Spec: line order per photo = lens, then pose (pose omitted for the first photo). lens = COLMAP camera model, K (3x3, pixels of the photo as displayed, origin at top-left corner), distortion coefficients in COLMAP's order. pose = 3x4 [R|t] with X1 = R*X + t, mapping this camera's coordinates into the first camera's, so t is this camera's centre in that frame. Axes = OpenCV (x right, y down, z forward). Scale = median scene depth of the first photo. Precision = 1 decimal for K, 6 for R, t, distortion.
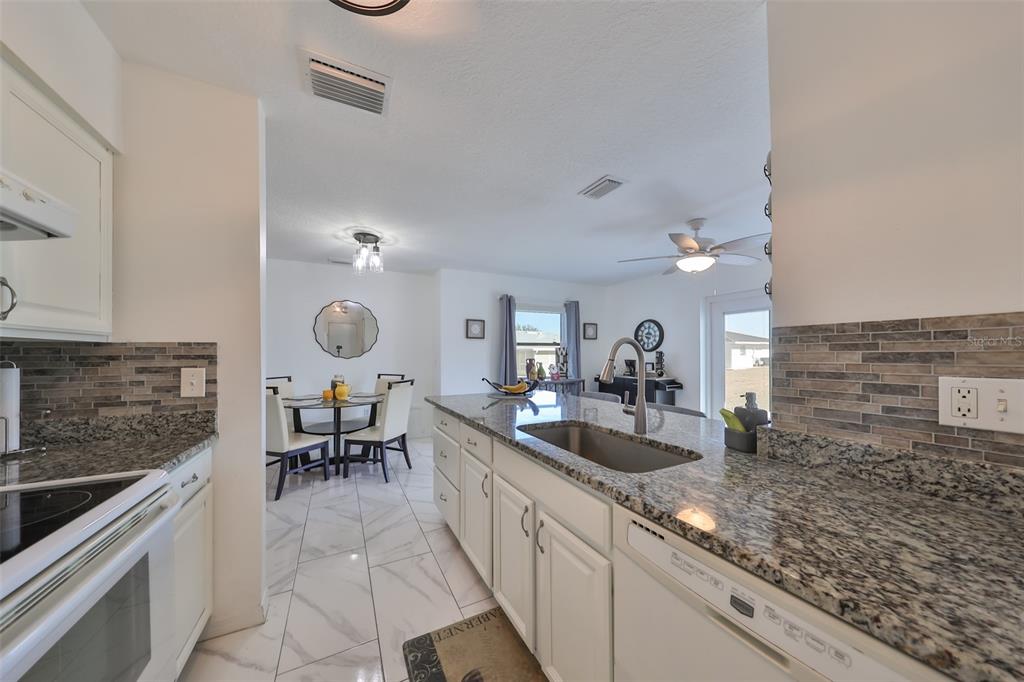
lens RADIAL K [[331.3, 0, 487.4], [0, 331.3, 350.9], [0, 0, 1]] dist [0.001541, 0.000166]
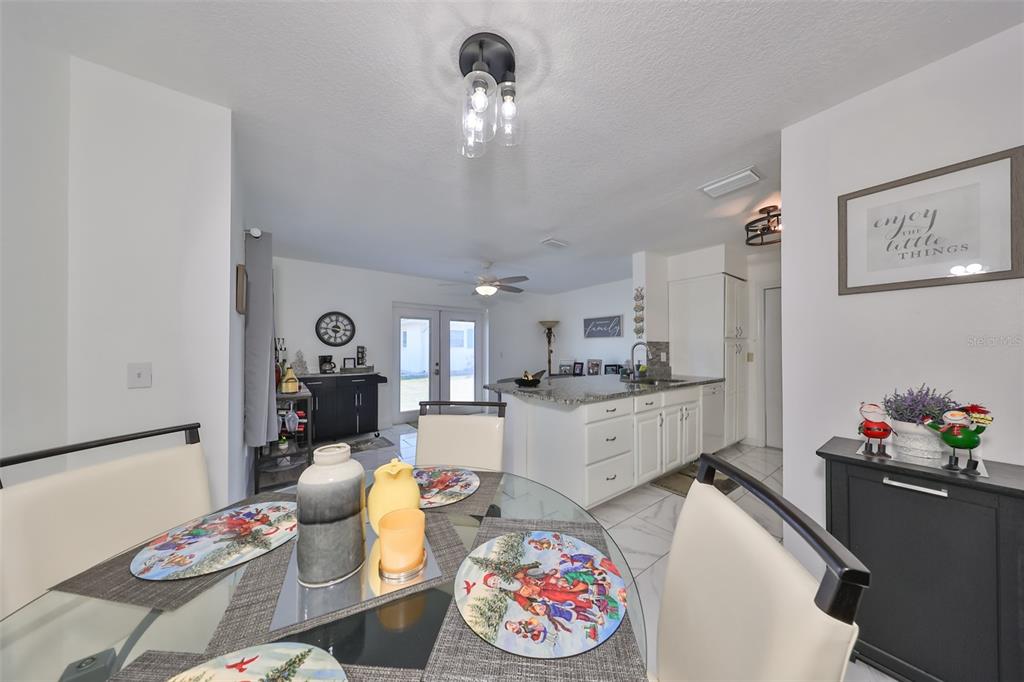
lens RADIAL K [[331.3, 0, 517.7], [0, 331.3, 356.9], [0, 0, 1]] dist [0.001541, 0.000166]
pose [[-0.235669, -0.020565, 0.971616, -0.543940], [-0.007677, 0.999784, 0.019299, 0.010102], [-0.971803, -0.002911, -0.235776, 0.742209]]
